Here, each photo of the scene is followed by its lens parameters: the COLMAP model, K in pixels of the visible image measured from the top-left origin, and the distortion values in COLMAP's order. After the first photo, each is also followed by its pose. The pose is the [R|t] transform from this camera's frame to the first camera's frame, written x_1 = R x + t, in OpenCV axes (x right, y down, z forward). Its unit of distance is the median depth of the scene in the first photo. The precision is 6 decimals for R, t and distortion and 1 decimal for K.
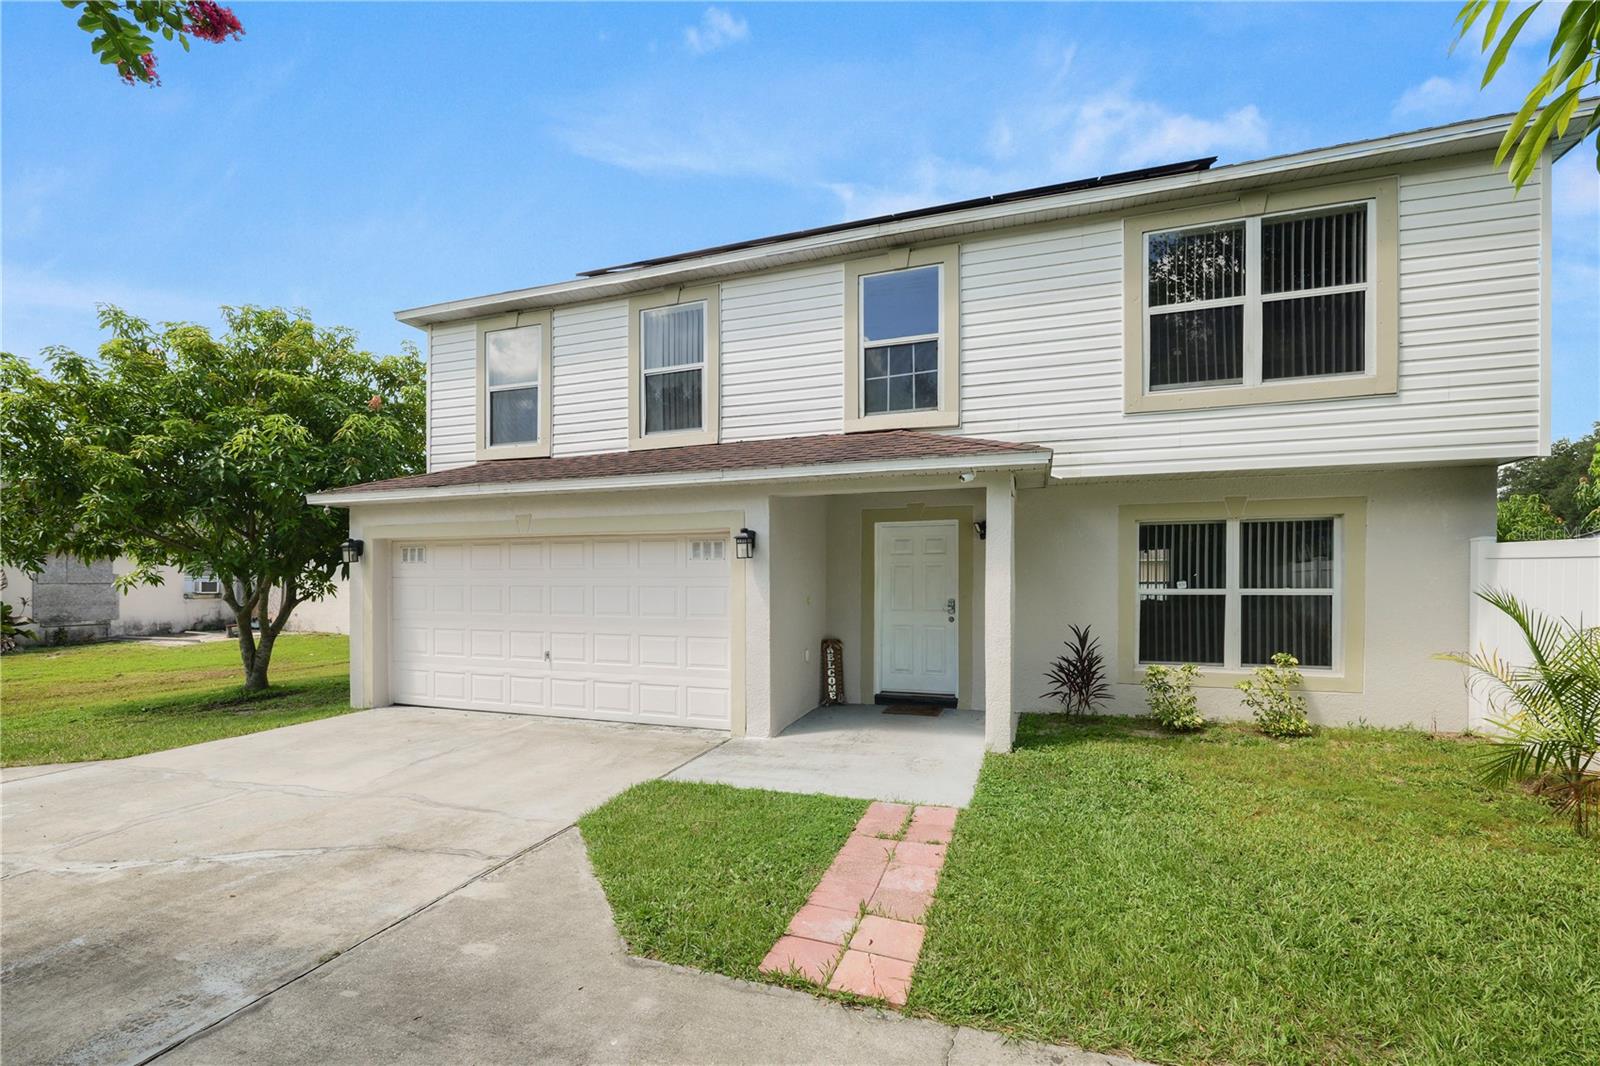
lens RADIAL K [[676.3, 0, 793.7], [0, 676.3, 588.0], [0, 0, 1]] dist [-0.009807, -0.000183]
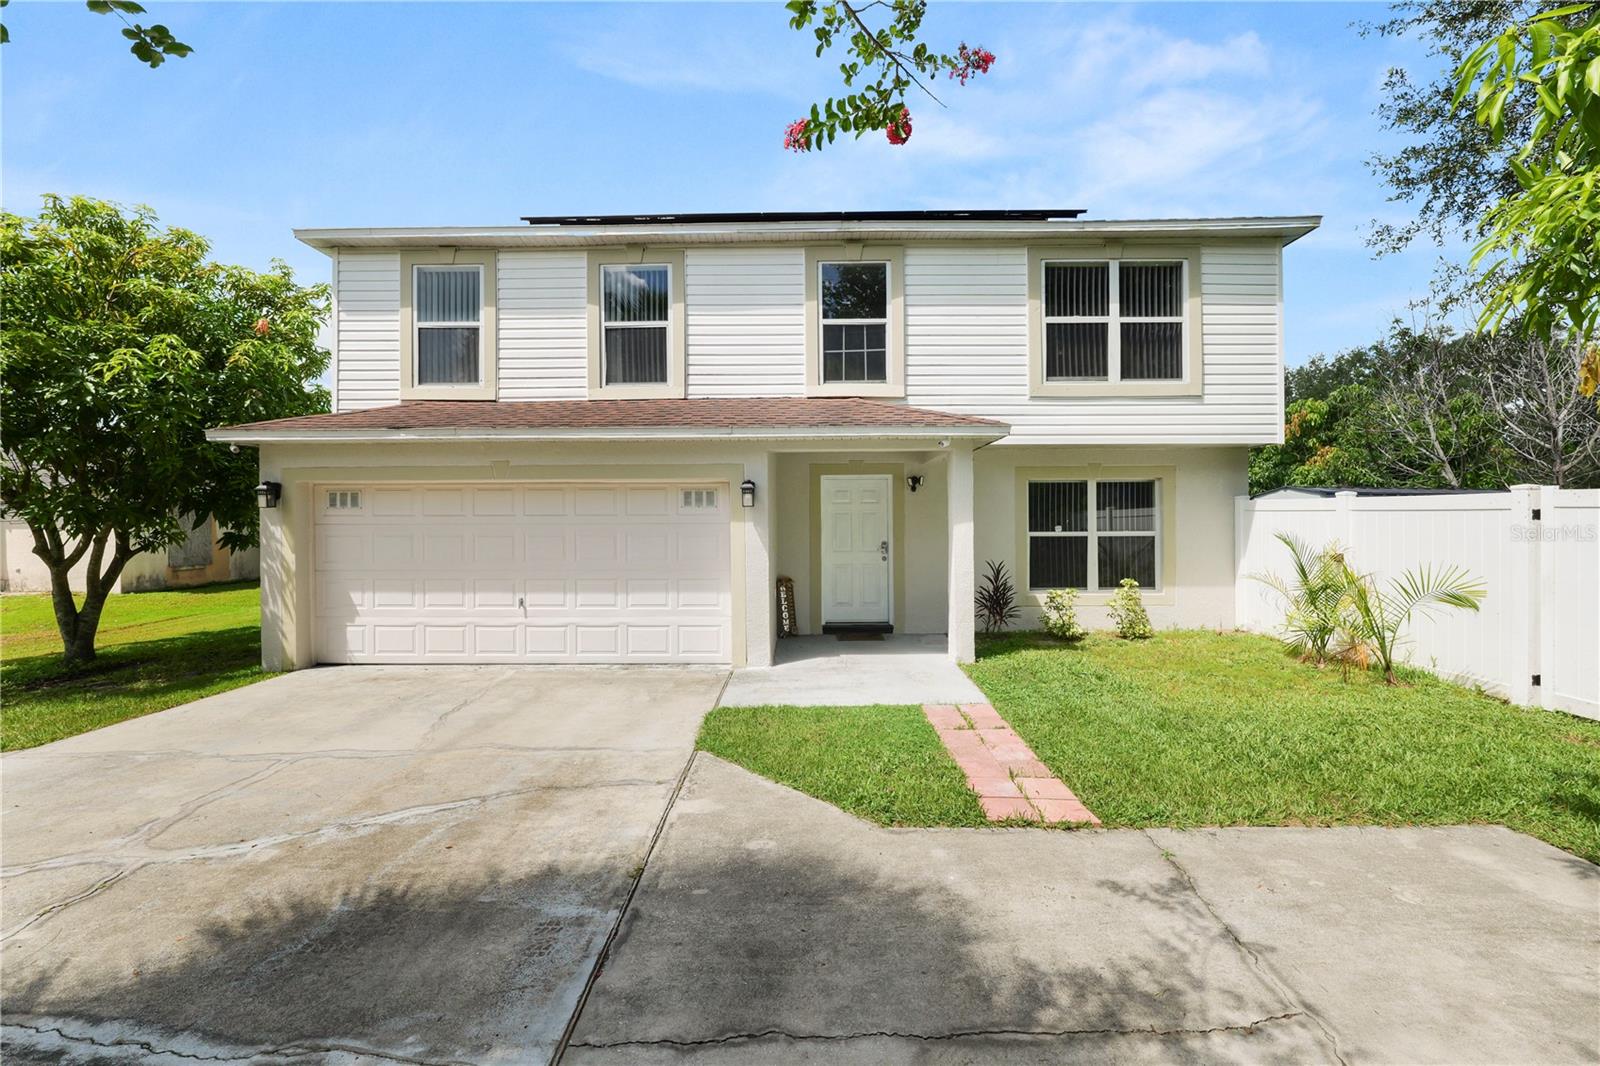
lens RADIAL K [[651.9, 0, 794.3], [0, 651.9, 530.8], [0, 0, 1]] dist [-0.011593, 0.000453]
pose [[0.947625, -0.005890, 0.319332, -0.332712], [0.005955, 0.999982, 0.000771, -0.005079], [-0.319331, 0.001171, 0.947643, -0.040706]]
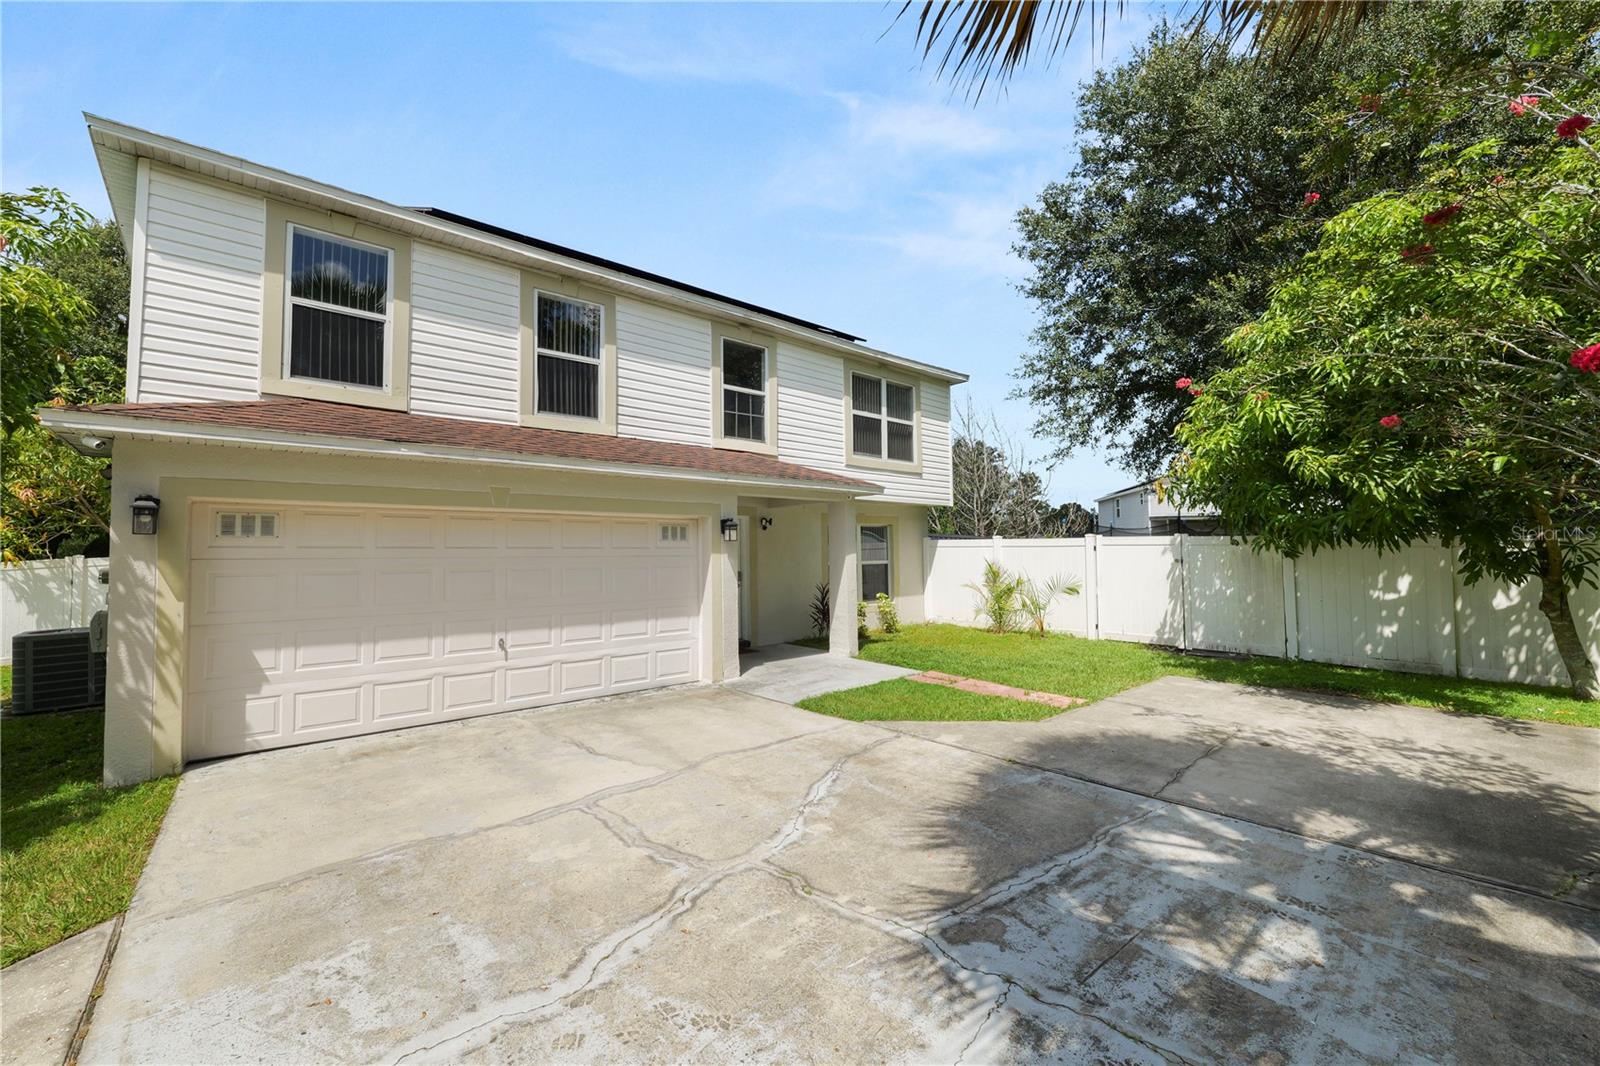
lens RADIAL K [[649.3, 0, 795.1], [0, 649.3, 538.0], [0, 0, 1]] dist [-0.011421, -0.000253]
pose [[0.487792, 0.019561, 0.872740, -1.073549], [0.020637, 0.999211, -0.033930, -0.004857], [-0.872716, 0.034561, 0.487004, 0.269735]]
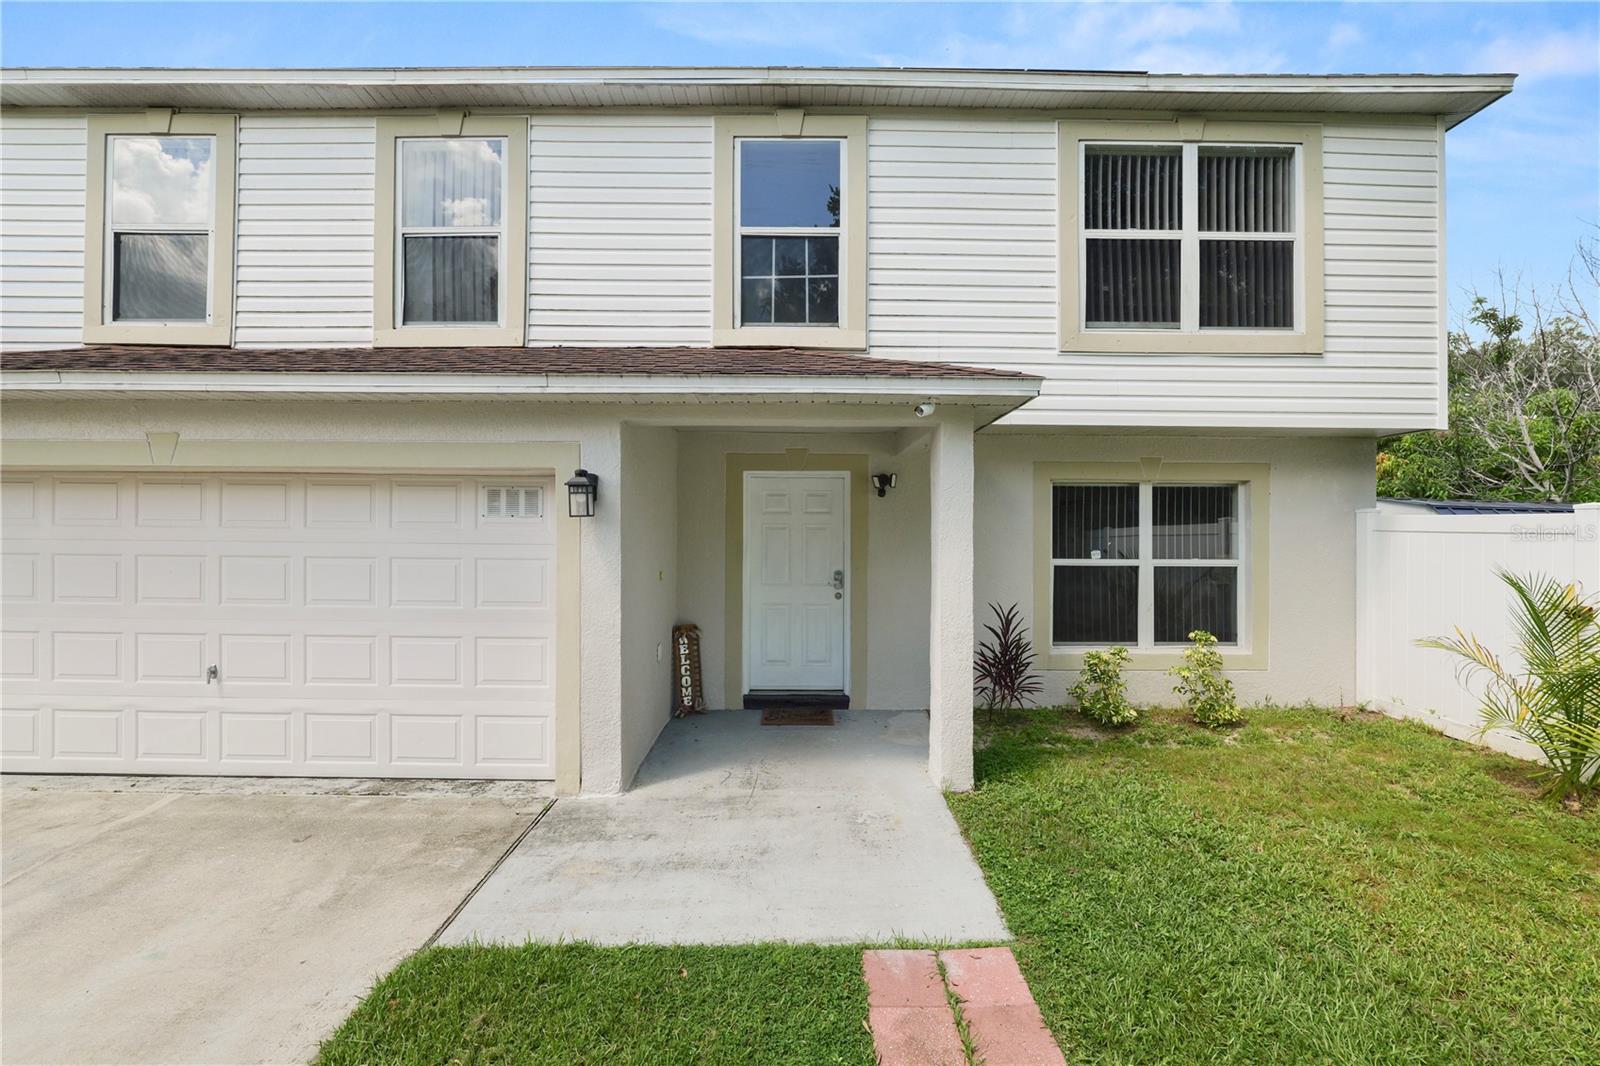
lens RADIAL K [[649.3, 0, 795.1], [0, 649.3, 538.0], [0, 0, 1]] dist [-0.011421, -0.000253]
pose [[0.942838, 0.005892, 0.333199, -0.083692], [-0.004919, 0.999981, -0.003765, -0.022078], [-0.333215, 0.001911, 0.942849, 0.344872]]
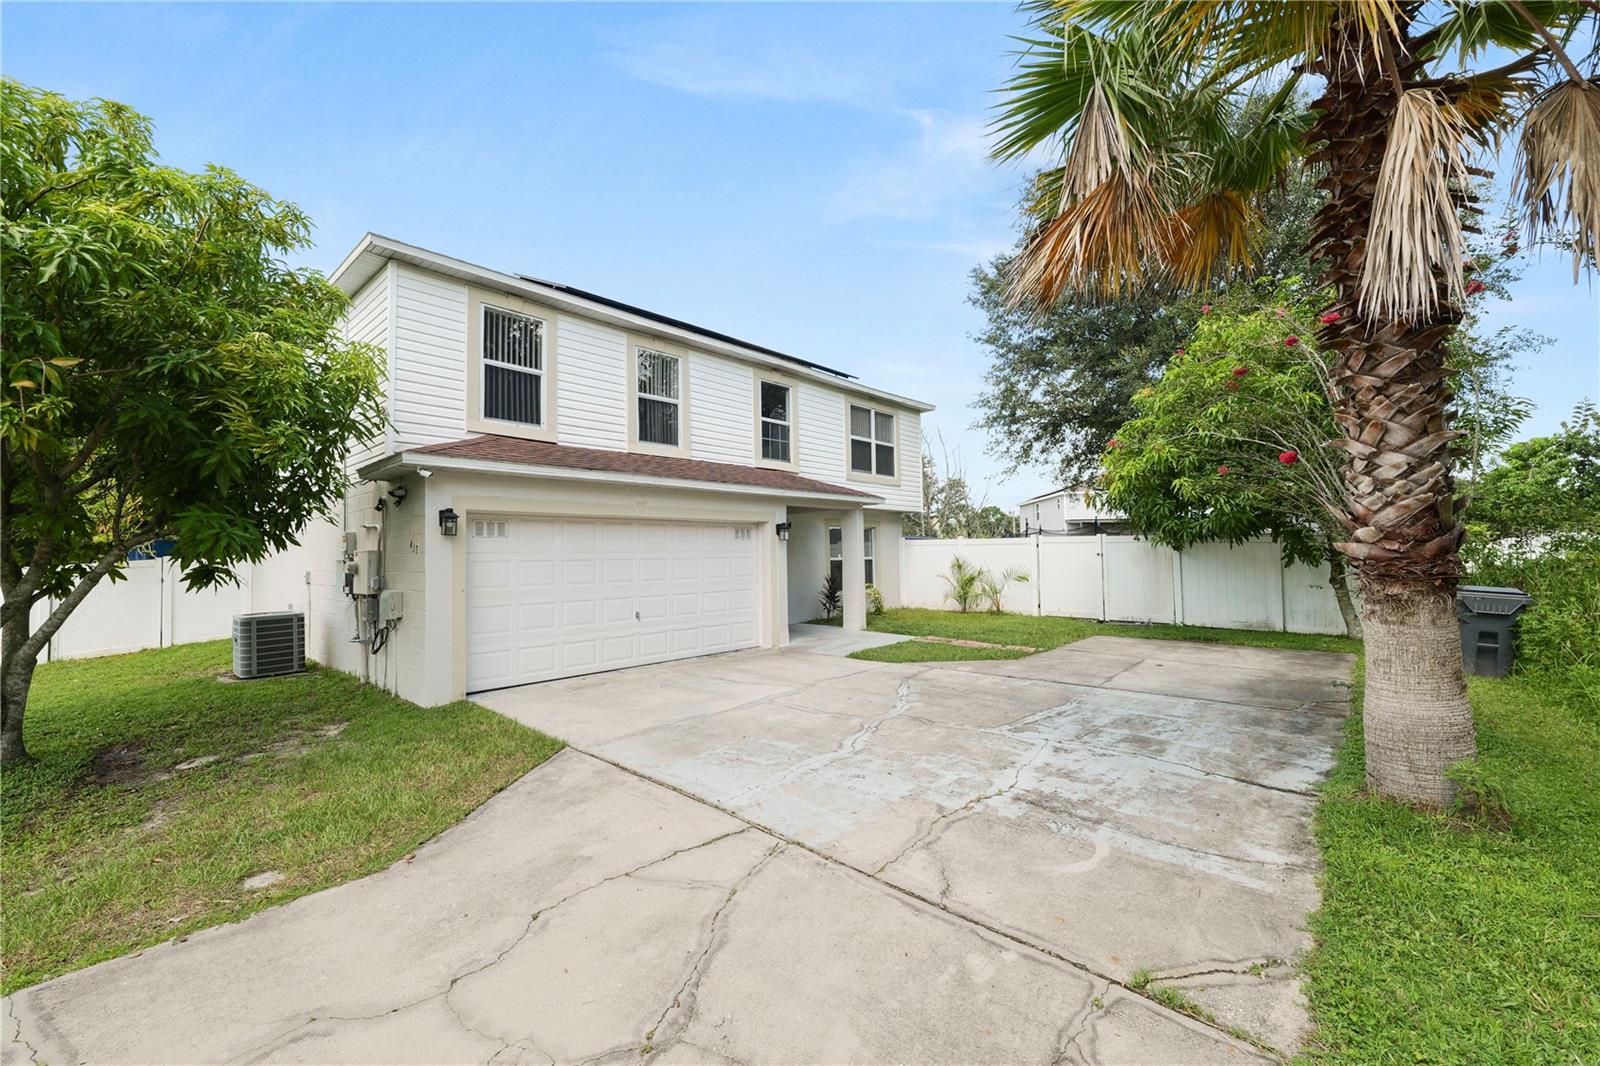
lens RADIAL K [[649.3, 0, 795.1], [0, 649.3, 538.0], [0, 0, 1]] dist [-0.011421, -0.000253]
pose [[0.387866, 0.021219, 0.921472, -1.547719], [0.028208, 0.998993, -0.034877, 0.008991], [-0.921284, 0.039521, 0.386877, 0.318643]]
